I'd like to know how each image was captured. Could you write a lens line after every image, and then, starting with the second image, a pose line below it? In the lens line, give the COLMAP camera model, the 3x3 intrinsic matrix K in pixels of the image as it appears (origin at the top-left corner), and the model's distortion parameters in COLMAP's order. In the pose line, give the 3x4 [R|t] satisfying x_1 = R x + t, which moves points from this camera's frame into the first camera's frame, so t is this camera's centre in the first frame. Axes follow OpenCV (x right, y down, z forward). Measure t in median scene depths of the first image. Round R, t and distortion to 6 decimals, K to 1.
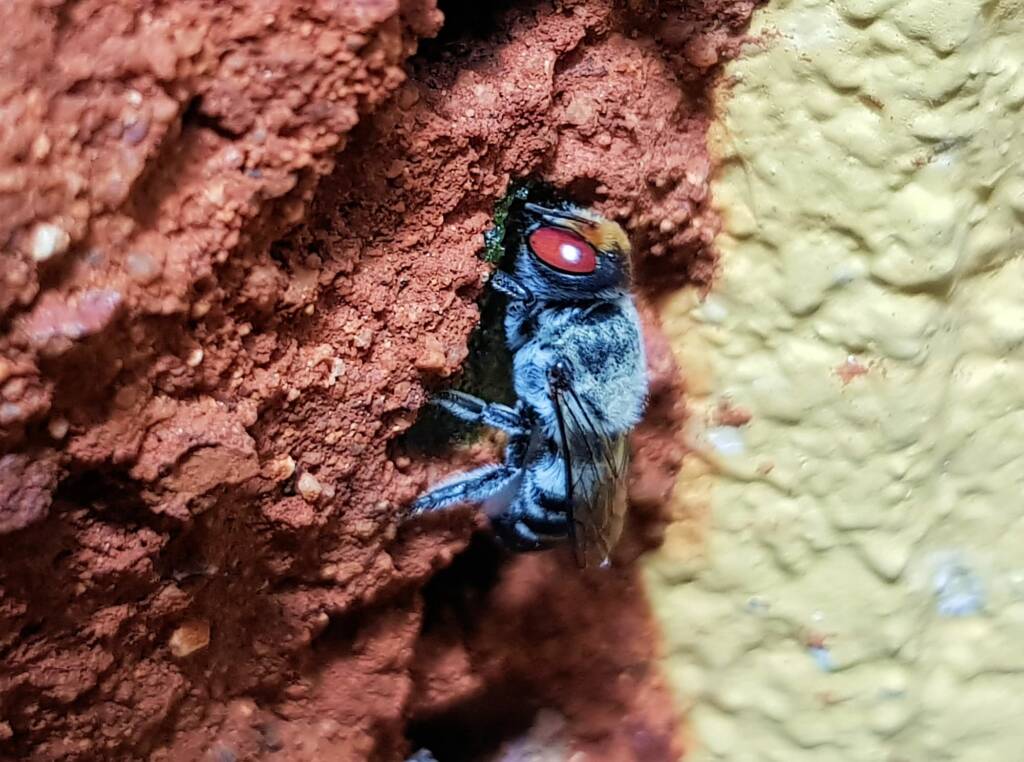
lens RADIAL K [[2759.7, 0, 456.1], [0, 2759.7, 281.9], [0, 0, 1]] dist [0.085352, 0.375160]
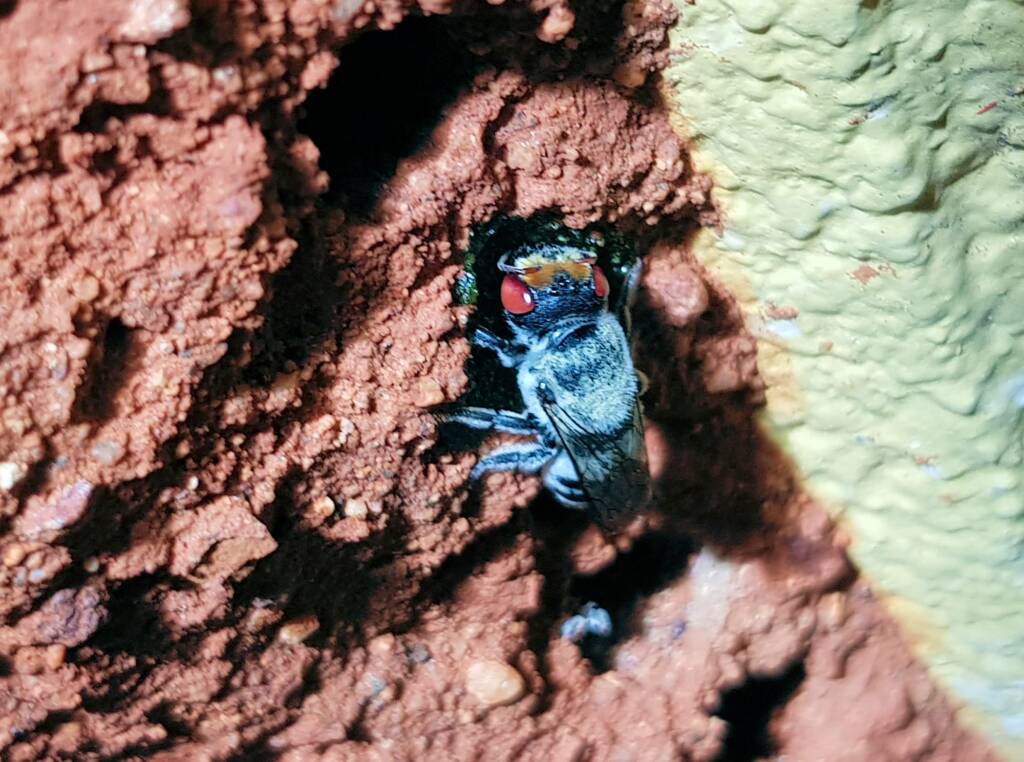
lens RADIAL K [[2750.0, 0, 471.3], [0, 2750.0, 359.4], [0, 0, 1]] dist [0.138769, 0.365301]
pose [[0.947377, -0.130626, -0.292256, 0.350001], [0.207987, 0.945176, 0.251760, -0.276890], [0.243347, -0.299297, 0.922607, -0.076442]]
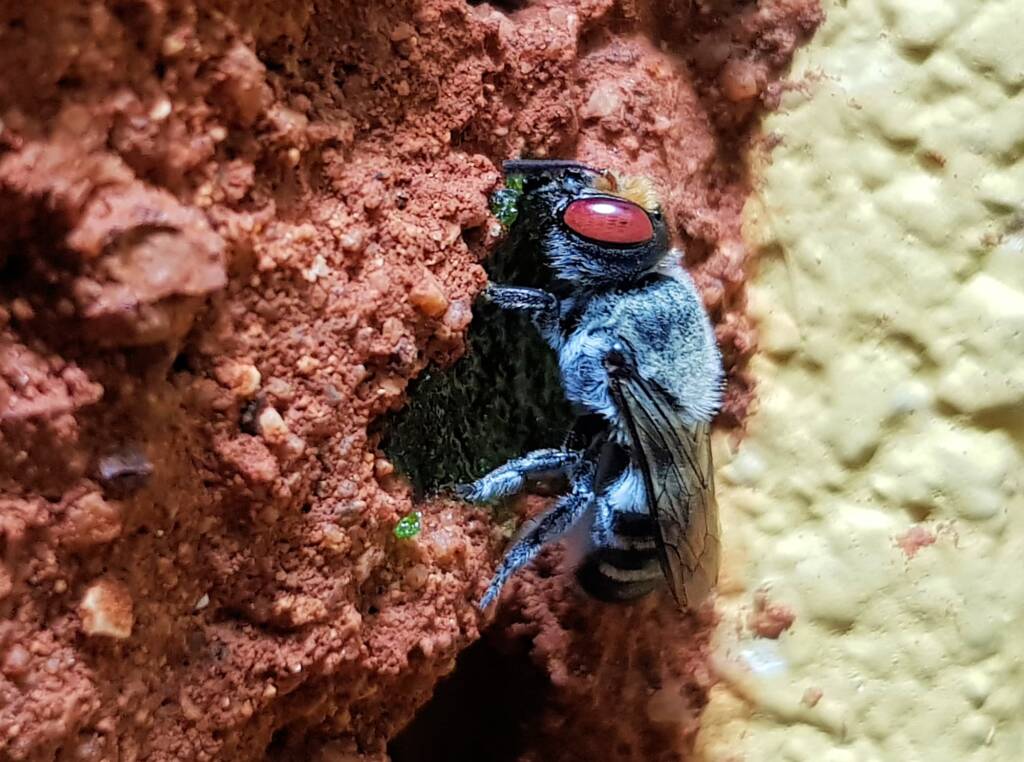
lens RADIAL K [[2775.2, 0, 402.3], [0, 2775.2, 294.4], [0, 0, 1]] dist [0.106534, -0.473096]
pose [[0.998909, 0.045608, 0.010056, -0.025282], [-0.034512, 0.865915, -0.499000, 0.437701], [-0.031466, 0.498108, 0.866544, 0.275336]]
